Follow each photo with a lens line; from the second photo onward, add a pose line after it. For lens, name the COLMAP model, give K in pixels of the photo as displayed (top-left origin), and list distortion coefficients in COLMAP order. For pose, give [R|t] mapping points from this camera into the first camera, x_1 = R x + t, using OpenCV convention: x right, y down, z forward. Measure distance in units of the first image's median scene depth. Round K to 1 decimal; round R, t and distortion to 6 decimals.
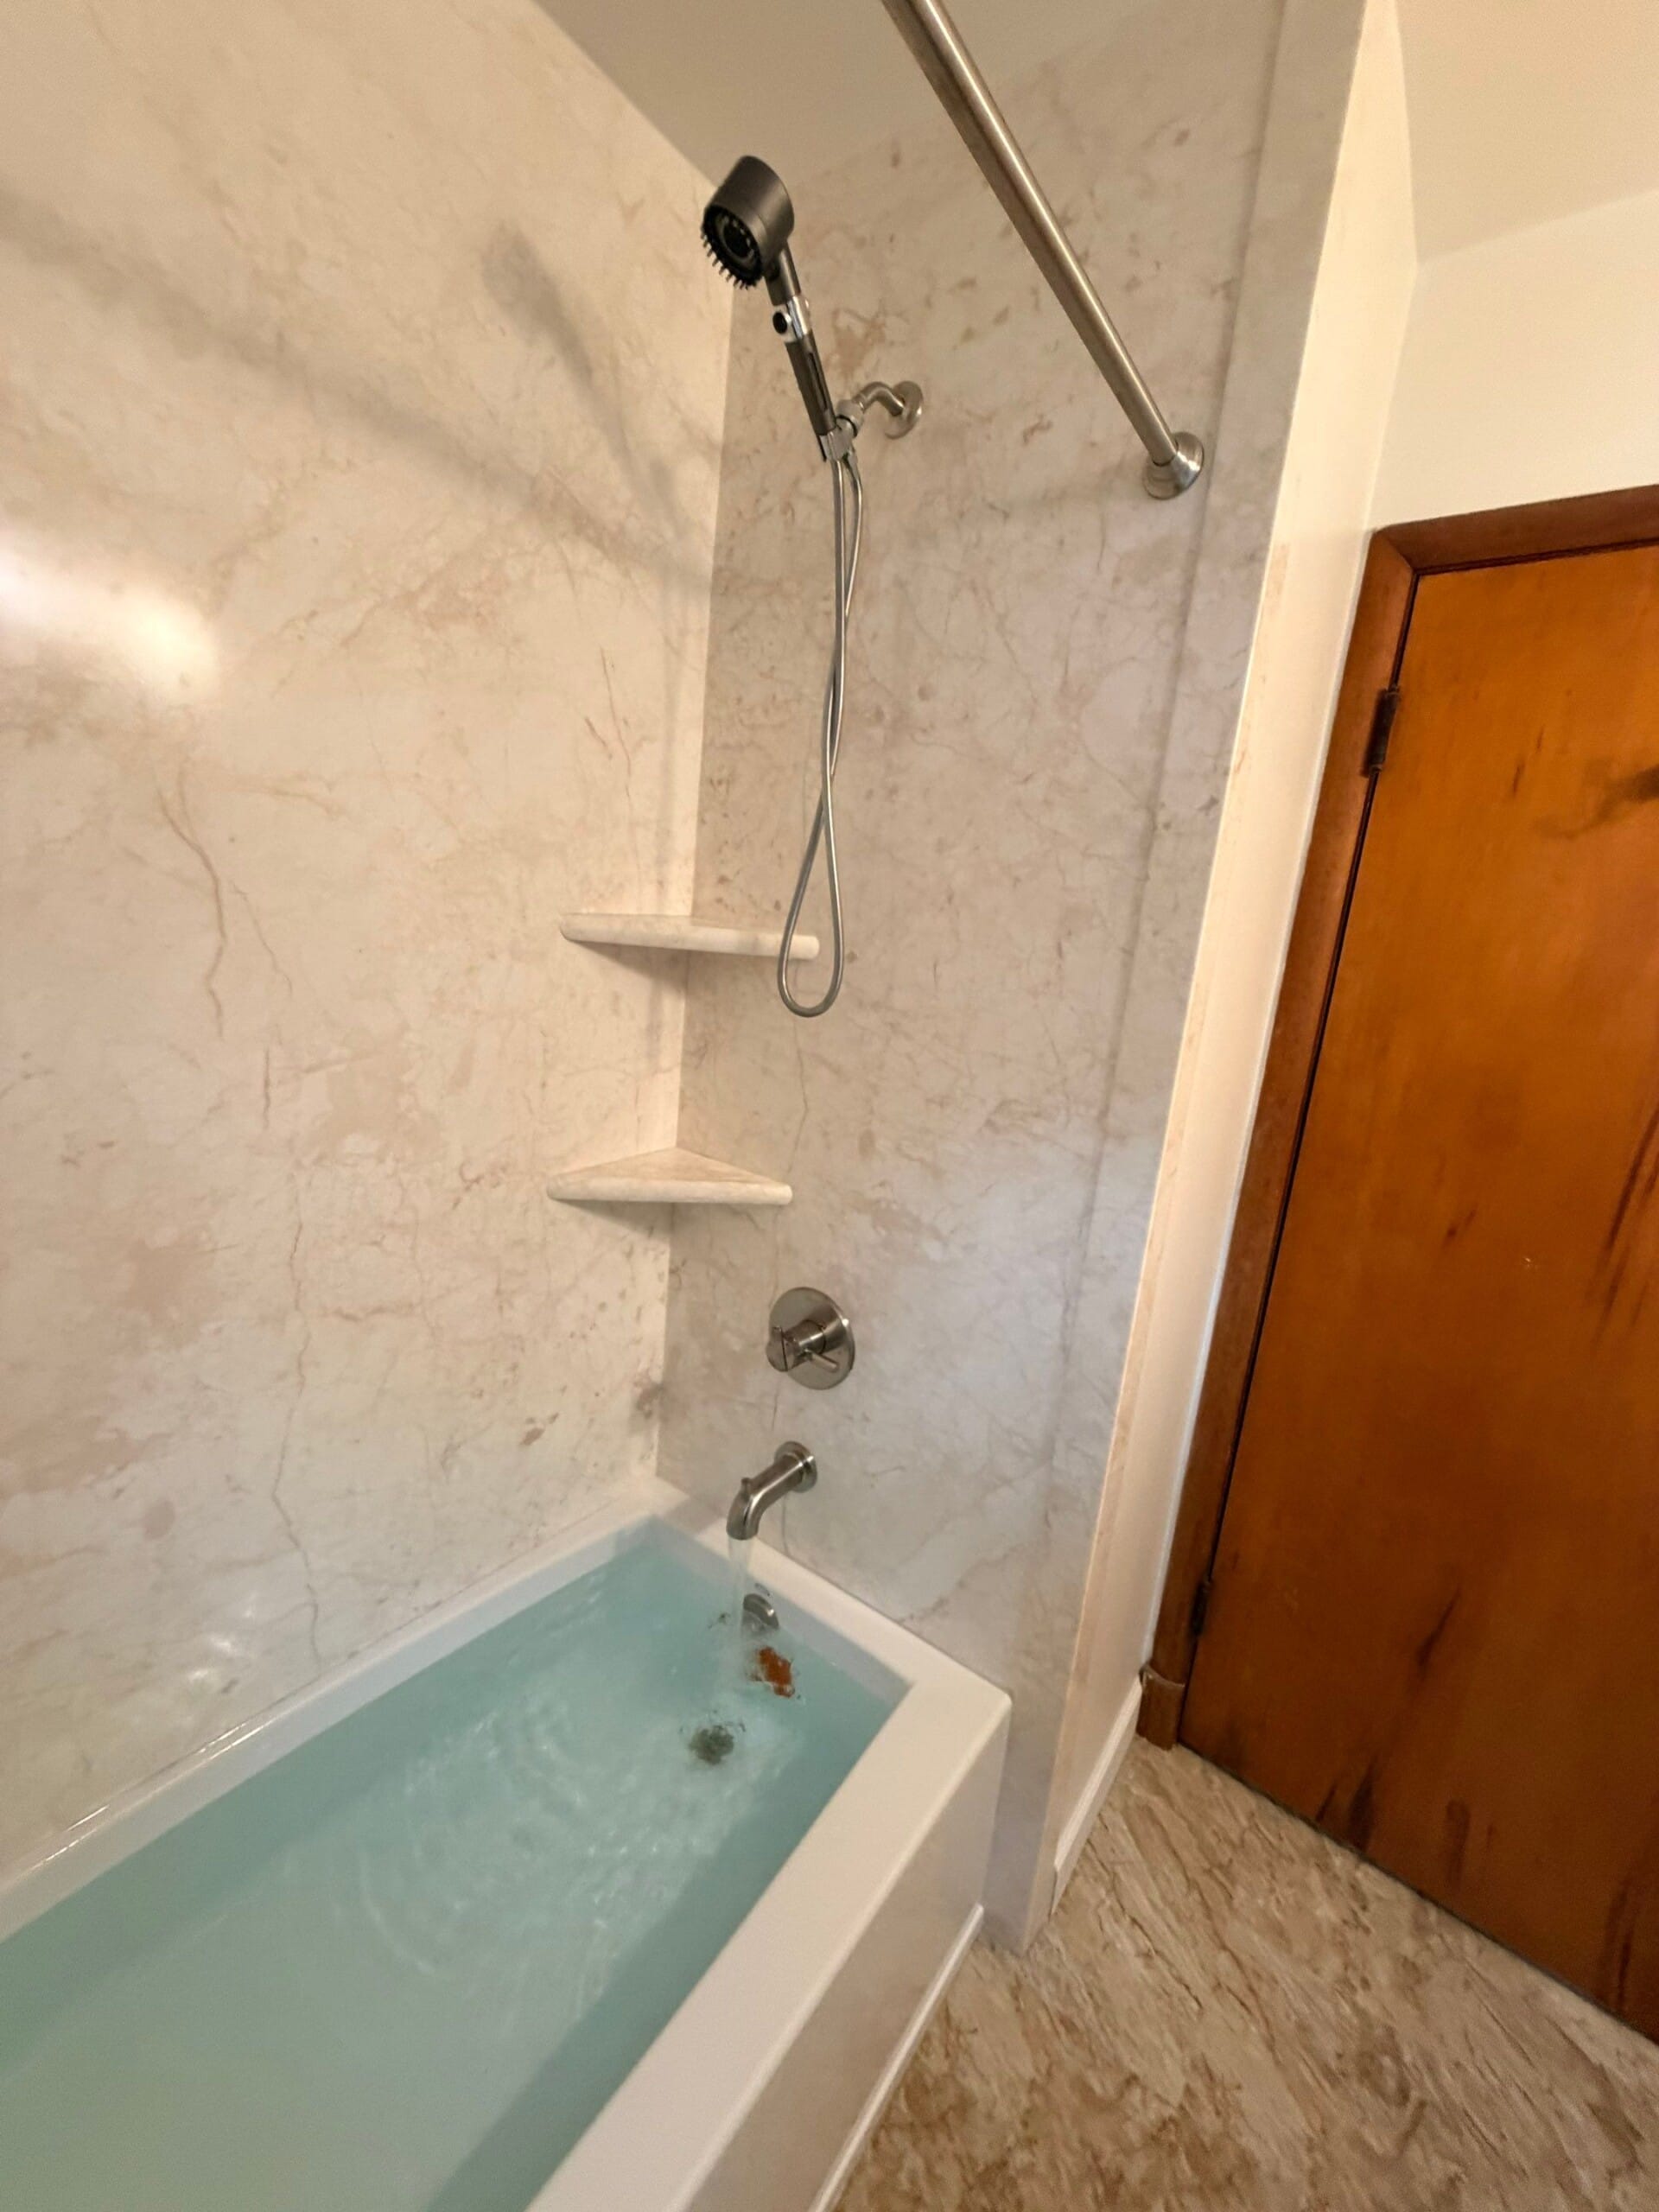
lens RADIAL K [[883.6, 0, 831.3], [0, 883.6, 1099.7], [0, 0, 1]] dist [-0.000034, -0.000101]
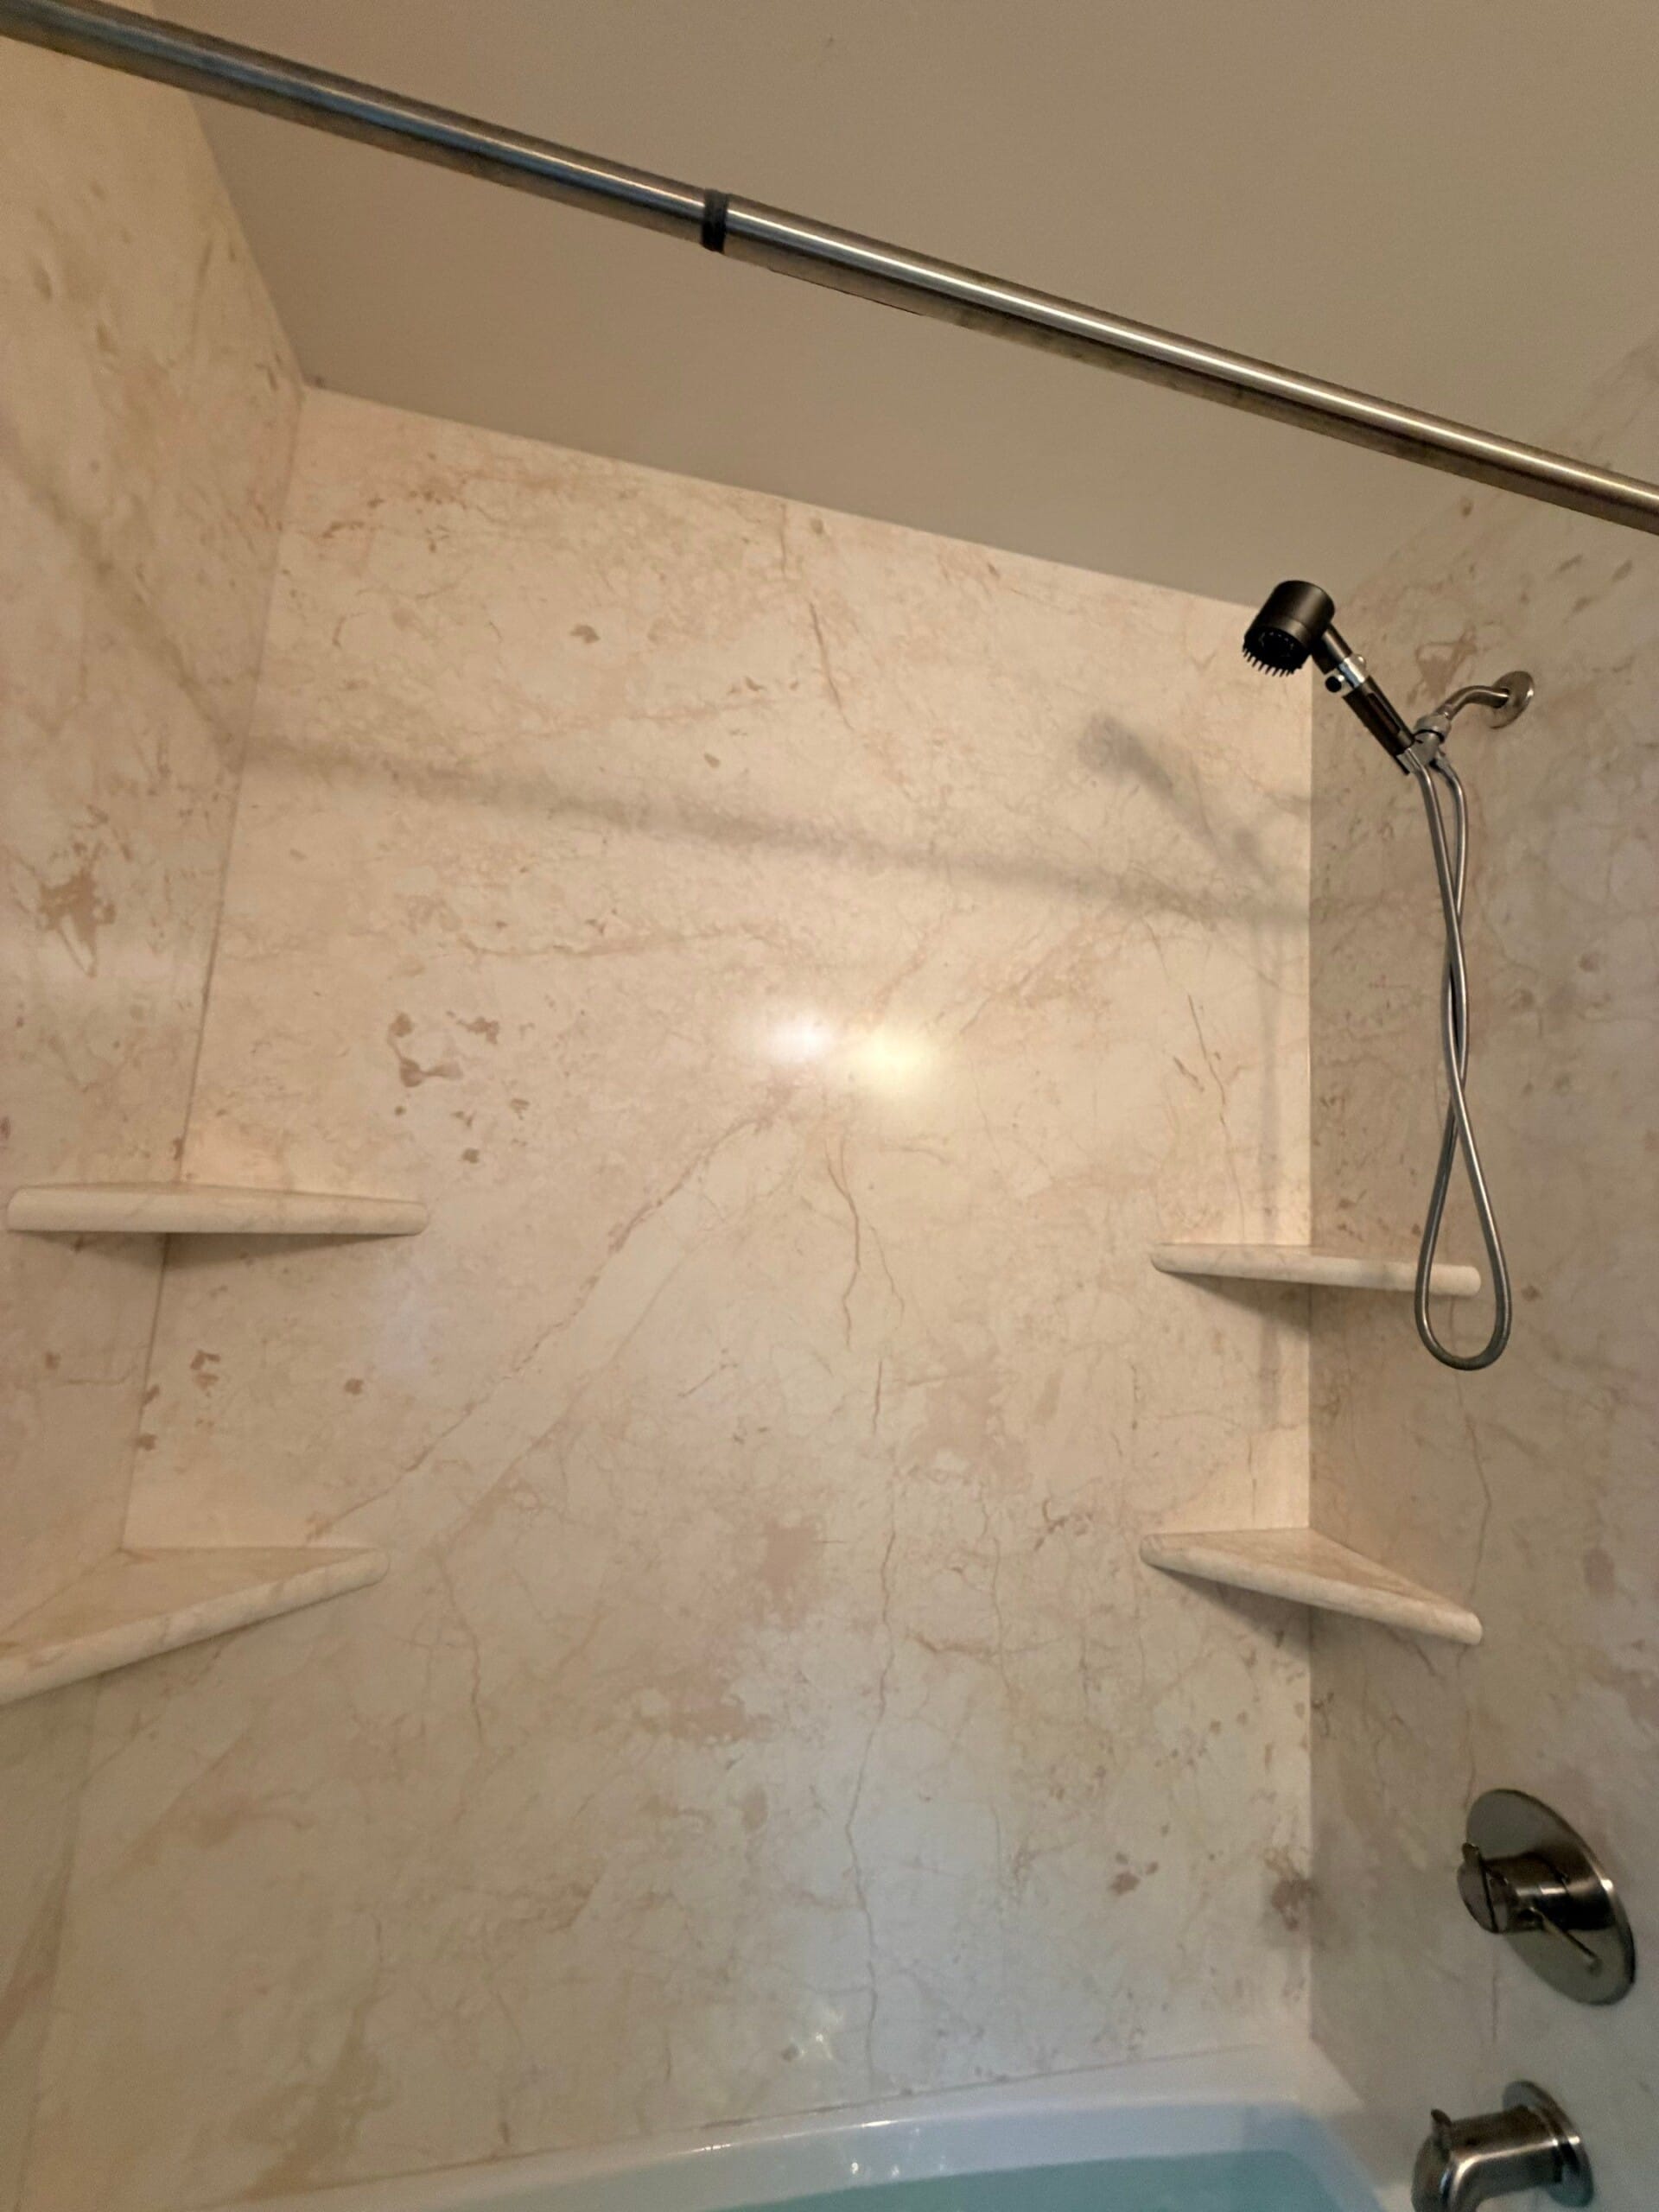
lens RADIAL K [[883.6, 0, 831.3], [0, 883.6, 1099.7], [0, 0, 1]] dist [-0.000034, -0.000101]
pose [[0.750034, -0.126766, -0.649138, 0.089878], [-0.126527, 0.935834, -0.328946, 0.009282], [0.649184, 0.328854, 0.685868, 0.036038]]
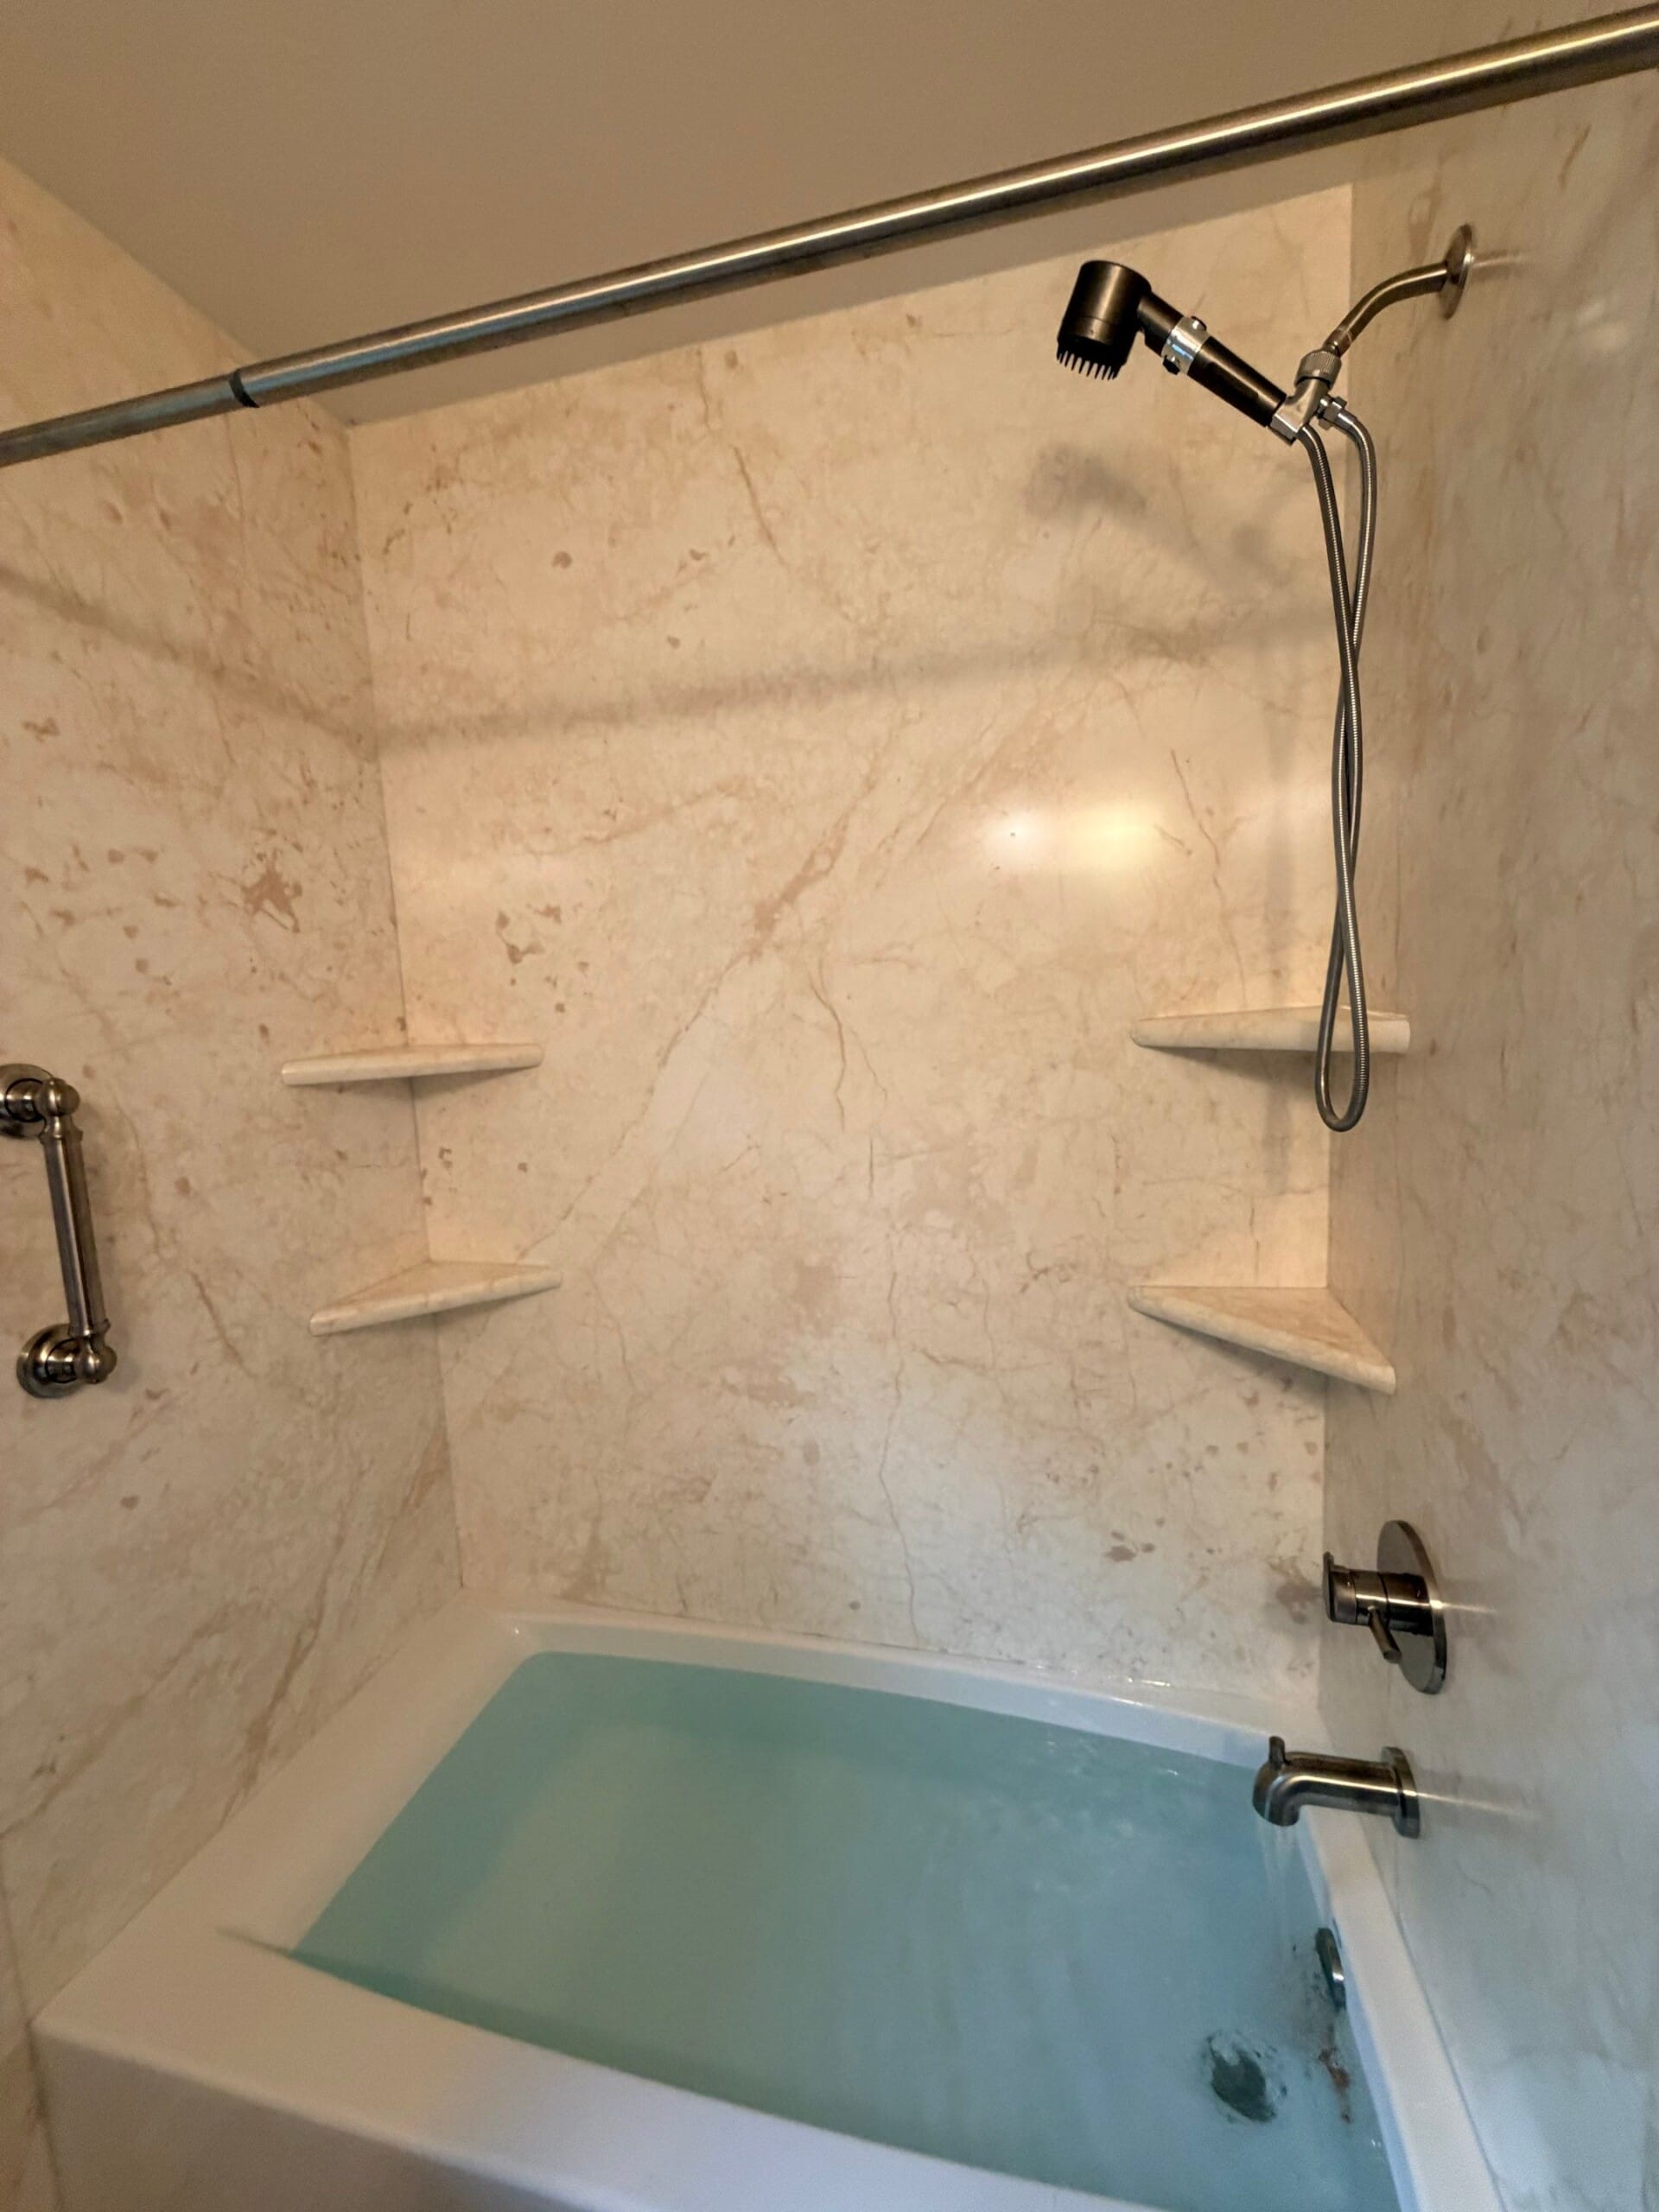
lens RADIAL K [[883.6, 0, 831.3], [0, 883.6, 1099.7], [0, 0, 1]] dist [-0.000034, -0.000101]
pose [[0.364307, -0.001803, -0.931277, 0.513666], [-0.107693, 0.993208, -0.044052, -0.042092], [0.925031, 0.116340, 0.361638, 0.341962]]
